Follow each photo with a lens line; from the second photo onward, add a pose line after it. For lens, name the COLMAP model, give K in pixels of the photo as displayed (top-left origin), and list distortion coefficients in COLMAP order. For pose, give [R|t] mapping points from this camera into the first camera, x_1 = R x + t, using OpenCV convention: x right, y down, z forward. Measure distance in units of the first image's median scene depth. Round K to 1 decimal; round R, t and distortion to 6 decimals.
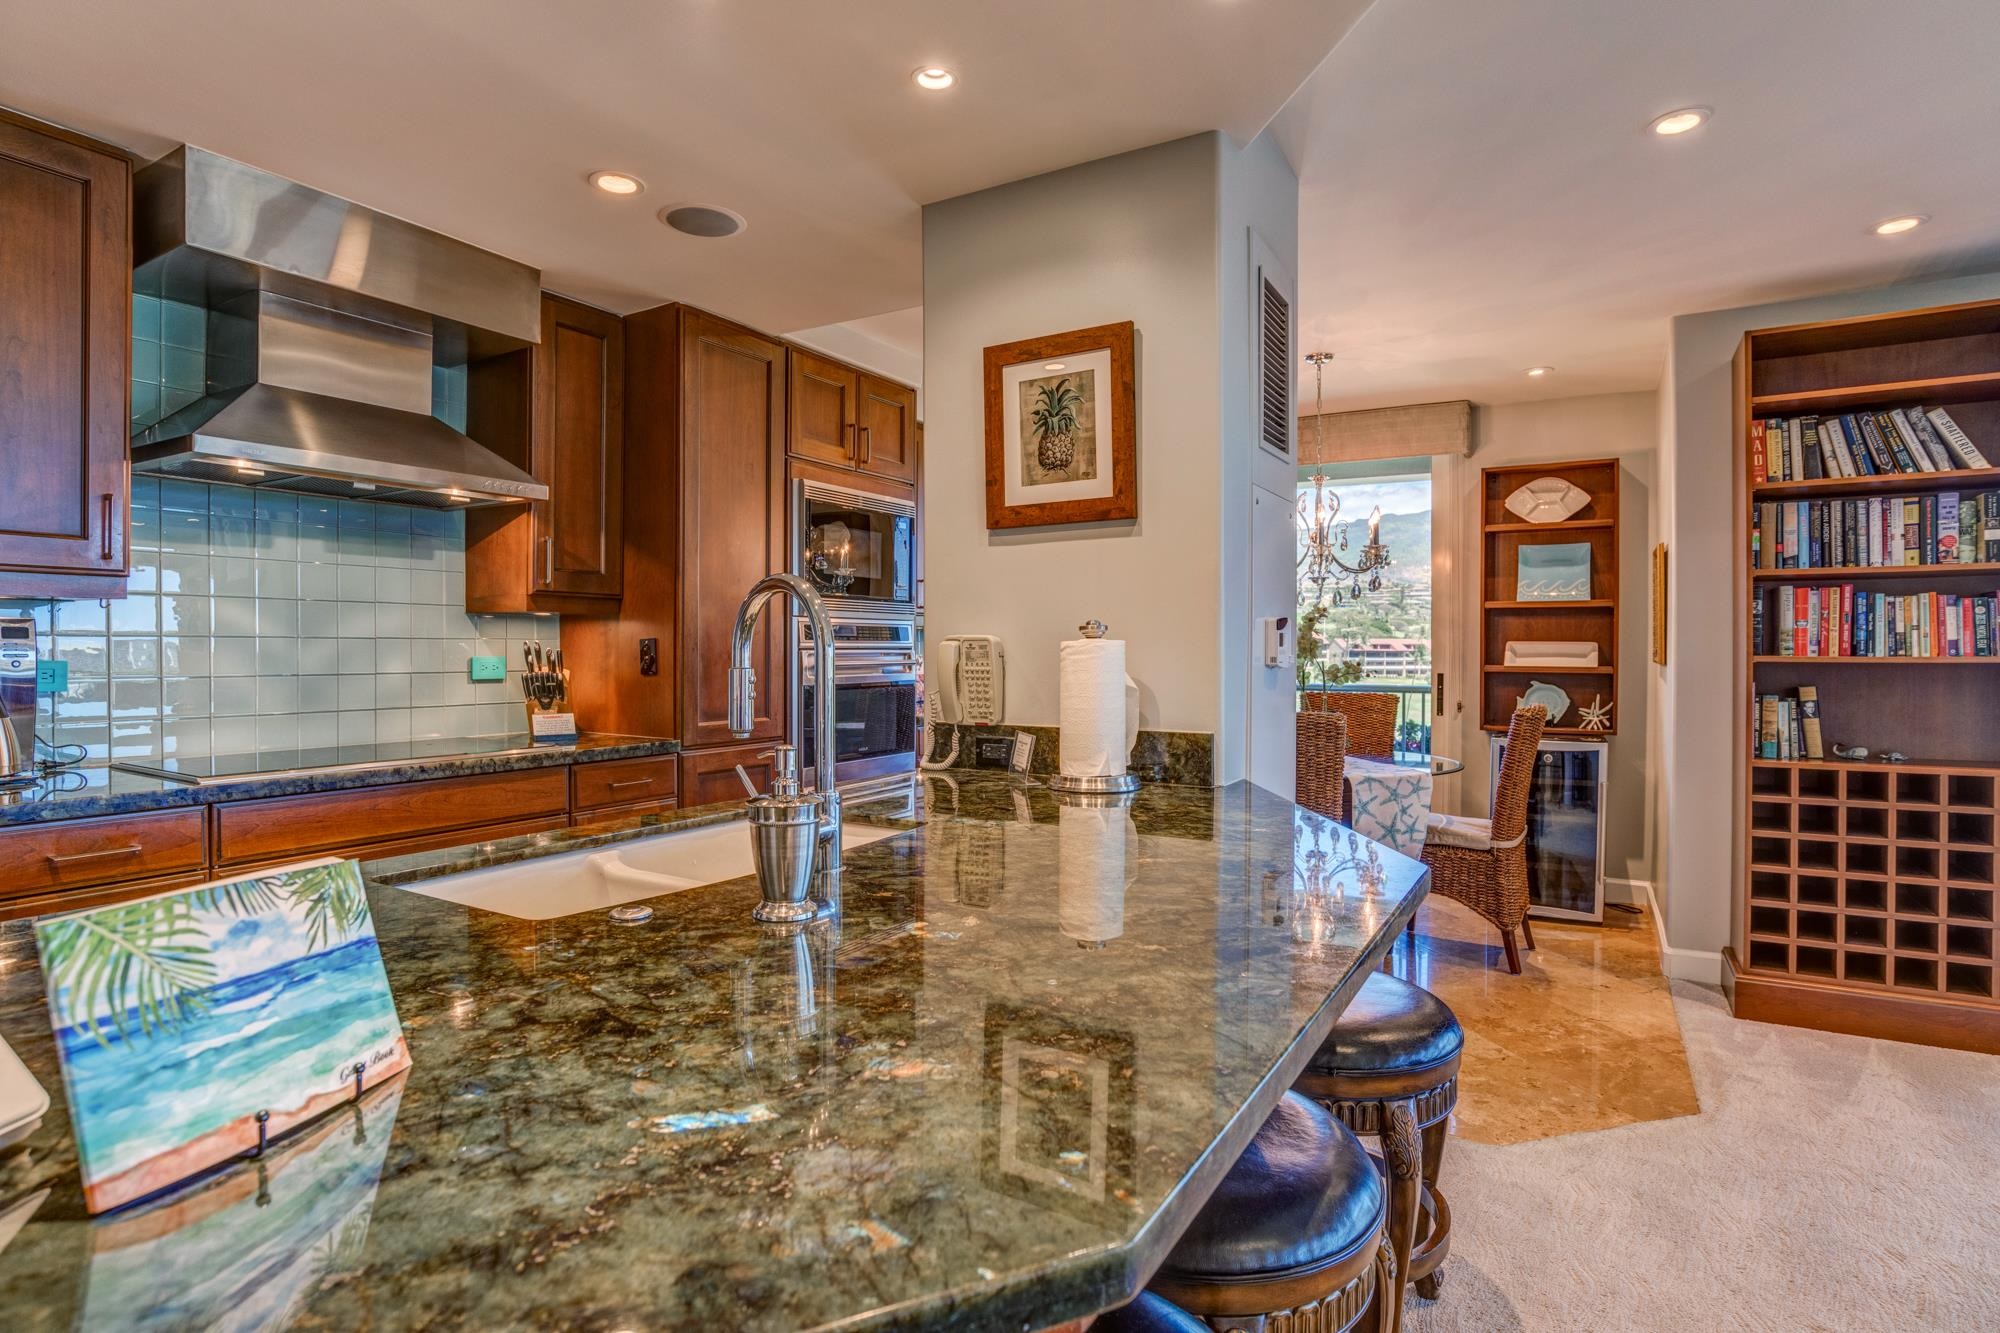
lens RADIAL K [[1041.1, 0, 987.4], [0, 1041.1, 659.1], [0, 0, 1]] dist [-0.033504, 0.009229]
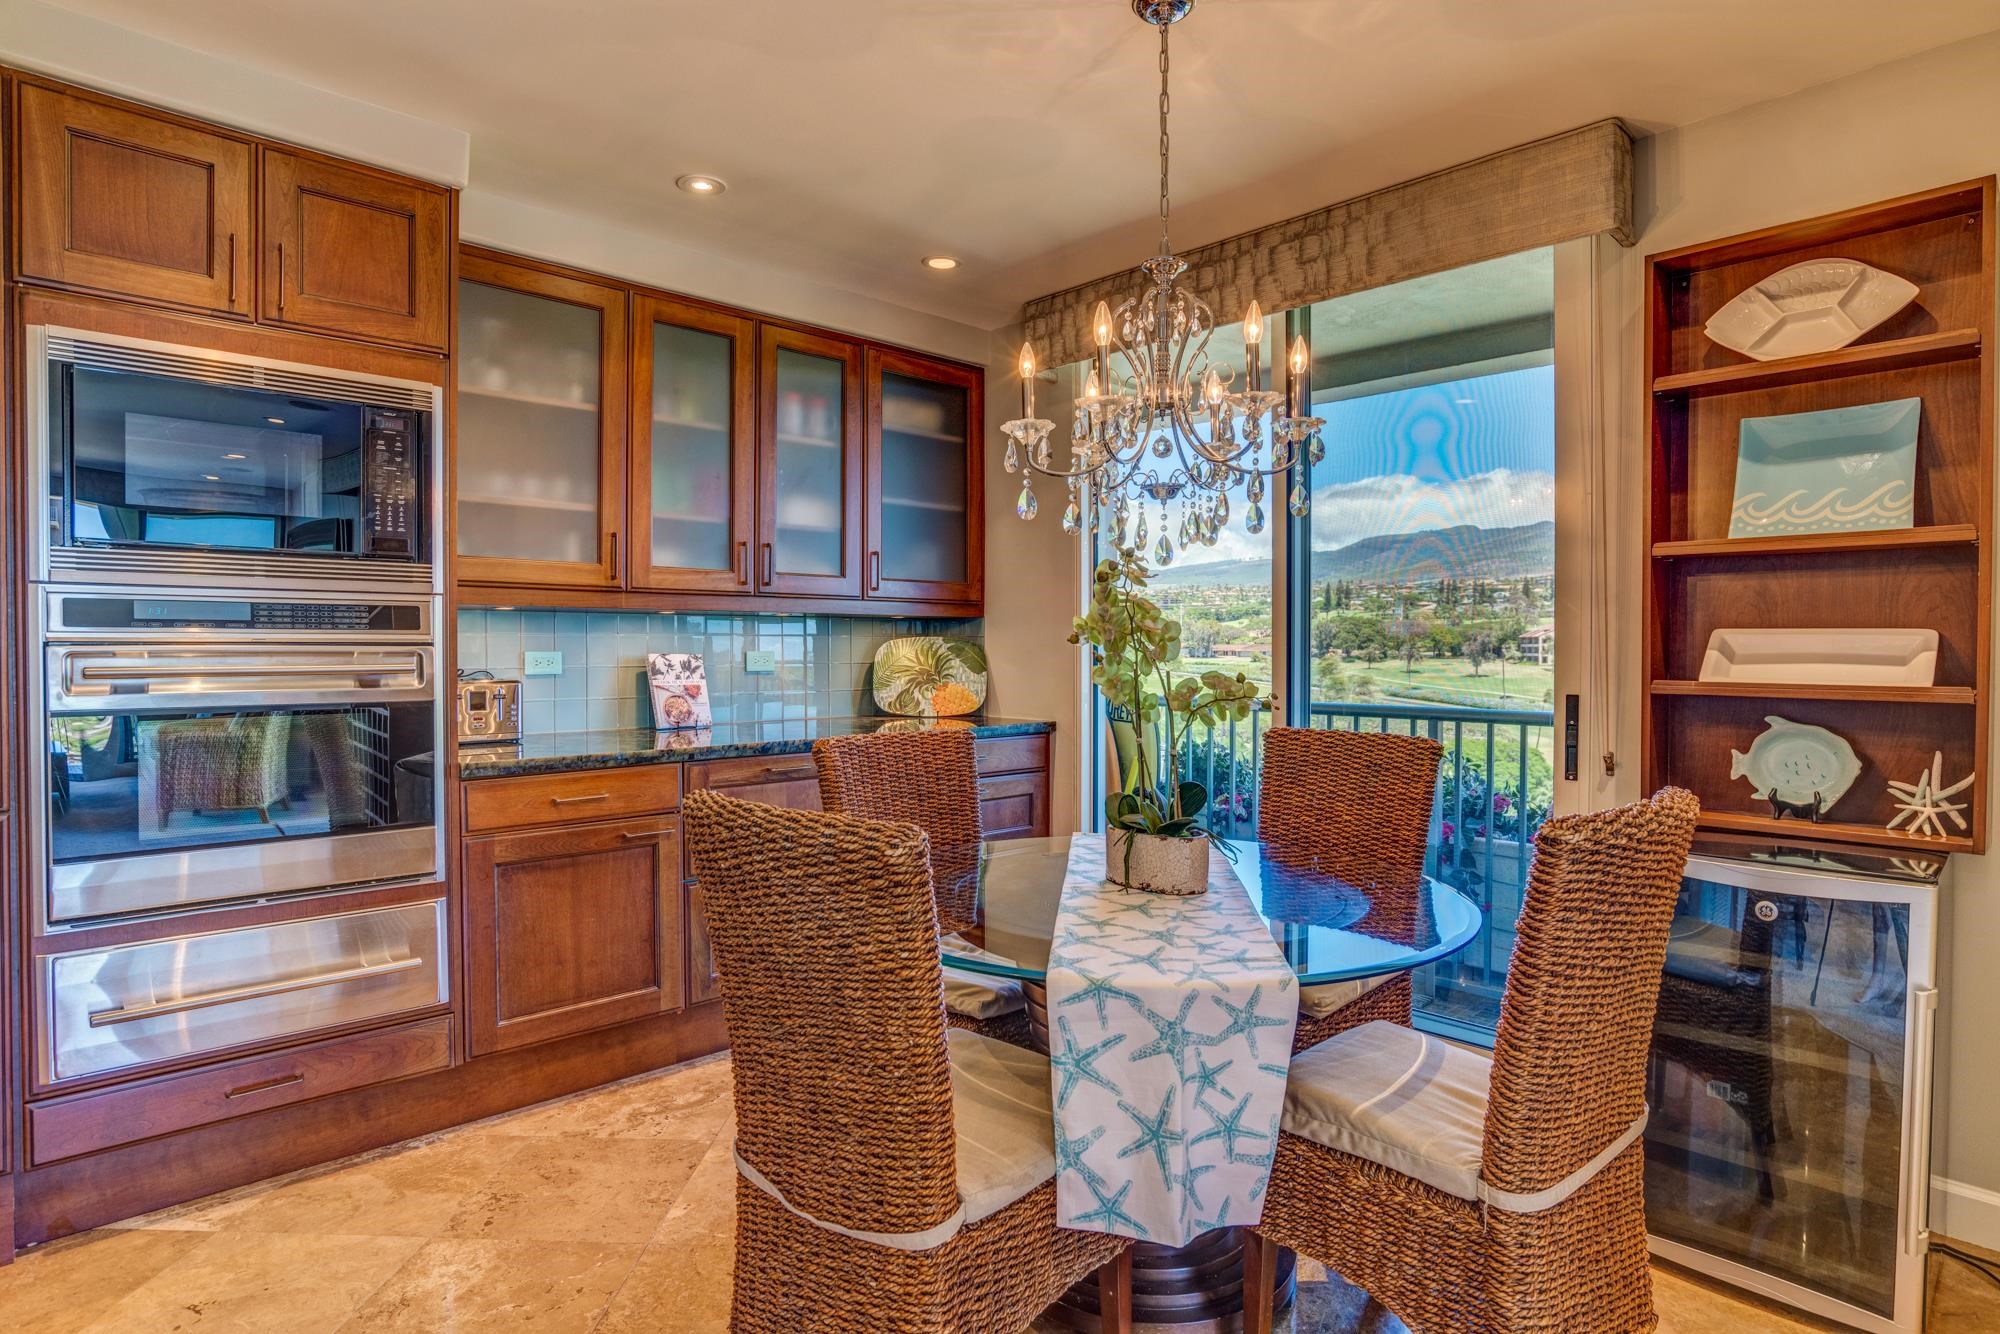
lens RADIAL K [[1051.7, 0, 998.0], [0, 1051.7, 654.0], [0, 0, 1]] dist [-0.022811, 0.000471]
pose [[0.958310, 0.002276, -0.285723, 0.341782], [-0.002218, 0.999997, 0.000528, -0.005209], [0.285723, 0.000128, 0.958312, 0.480513]]
